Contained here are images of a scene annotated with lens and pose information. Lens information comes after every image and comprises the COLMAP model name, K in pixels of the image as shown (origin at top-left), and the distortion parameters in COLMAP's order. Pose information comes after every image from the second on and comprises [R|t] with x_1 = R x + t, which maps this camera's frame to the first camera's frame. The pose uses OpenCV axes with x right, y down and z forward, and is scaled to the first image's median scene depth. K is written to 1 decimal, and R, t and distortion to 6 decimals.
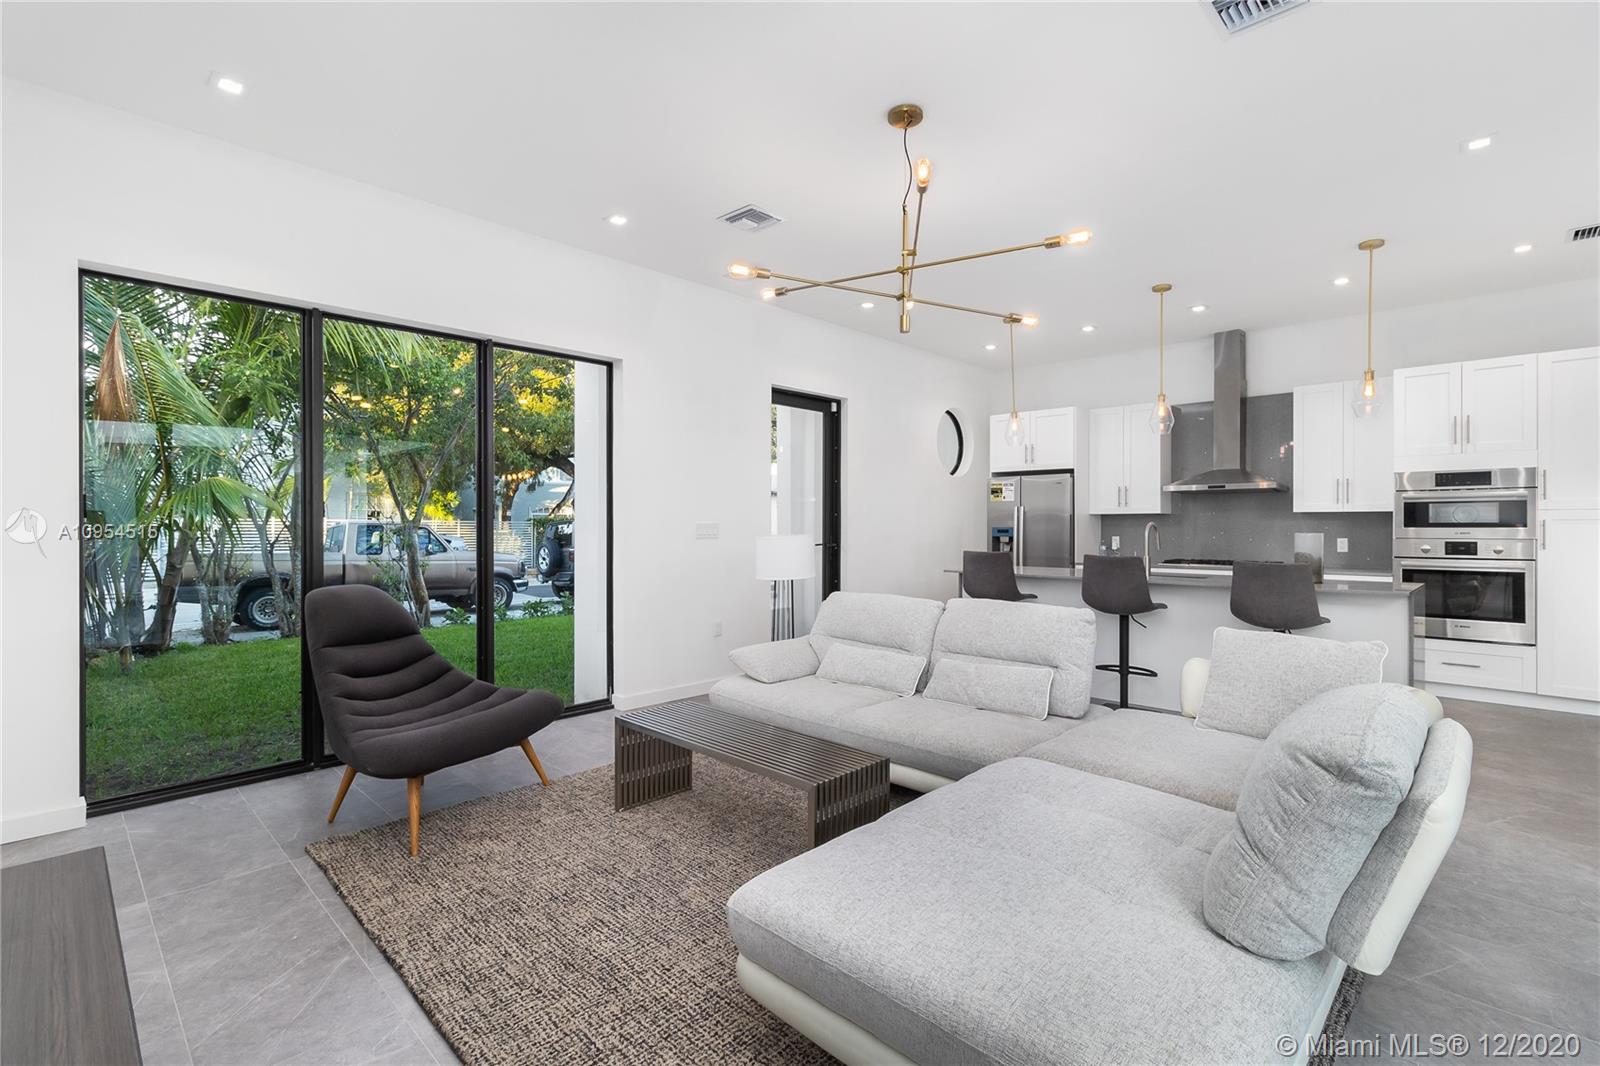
lens RADIAL K [[737.5, 0, 812.8], [0, 737.5, 530.1], [0, 0, 1]] dist [0.001812, 0.000492]
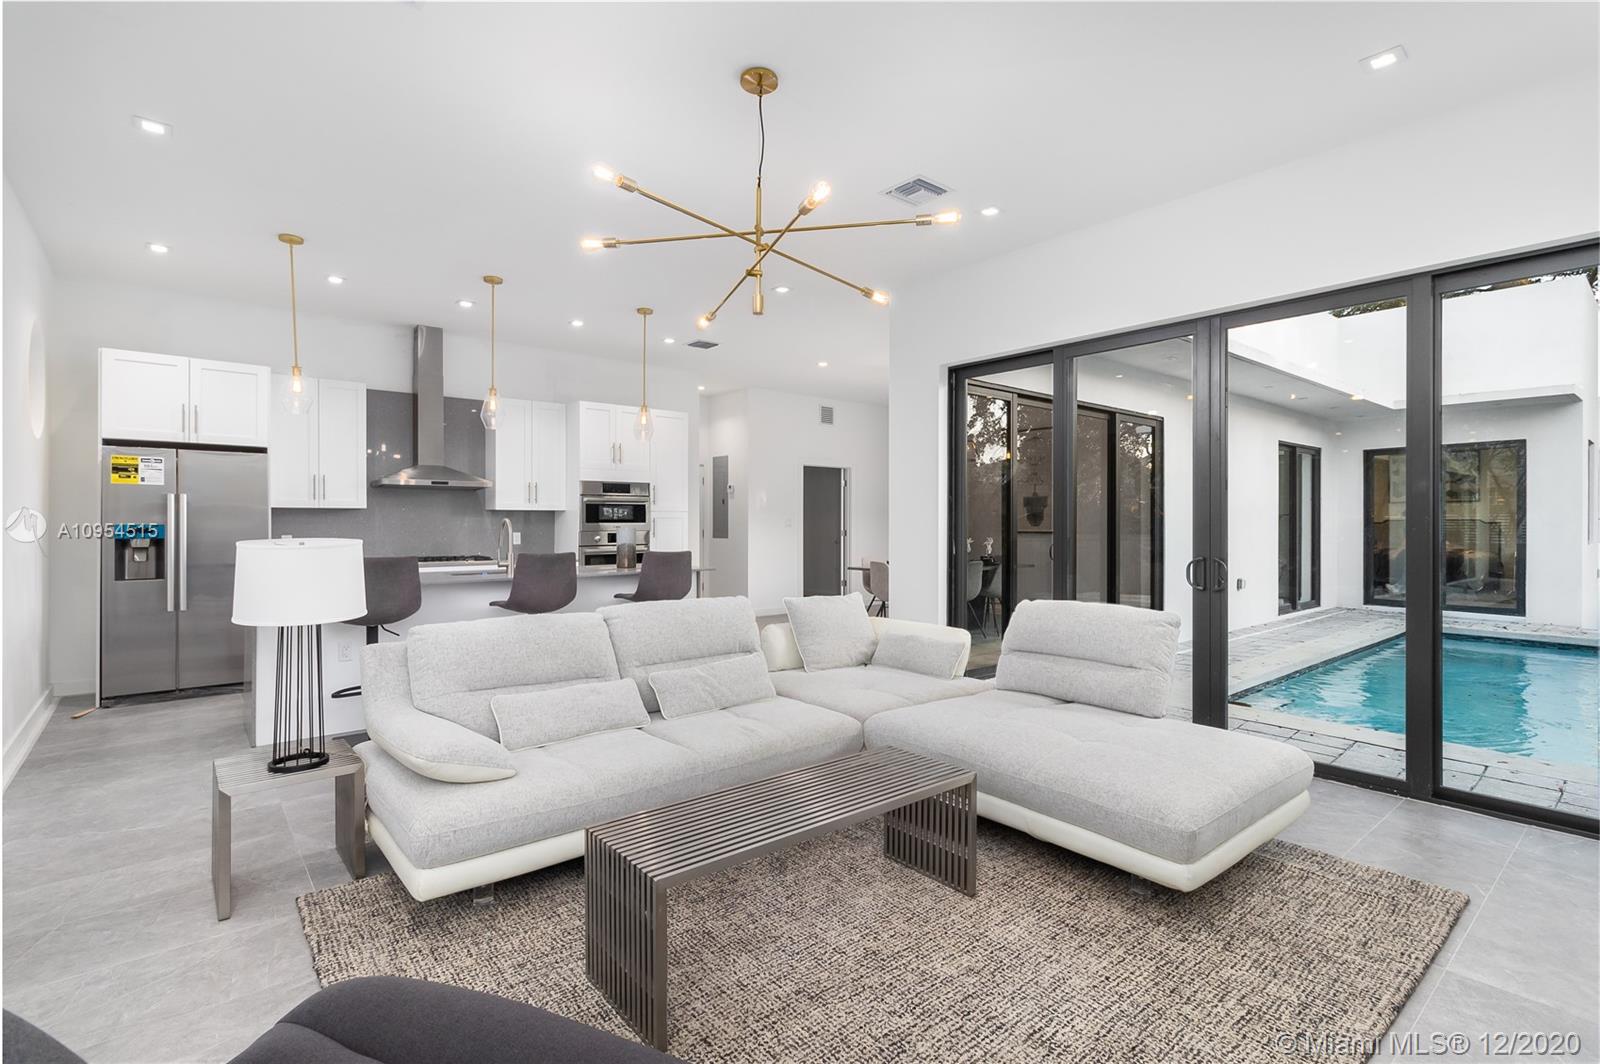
lens RADIAL K [[737.5, 0, 810.6], [0, 737.5, 523.0], [0, 0, 1]] dist [0.001812, 0.000492]
pose [[0.111609, -0.005408, 0.993738, -0.393158], [0.003232, 0.999982, 0.005079, -0.007899], [-0.993747, 0.002645, 0.111624, 0.404526]]
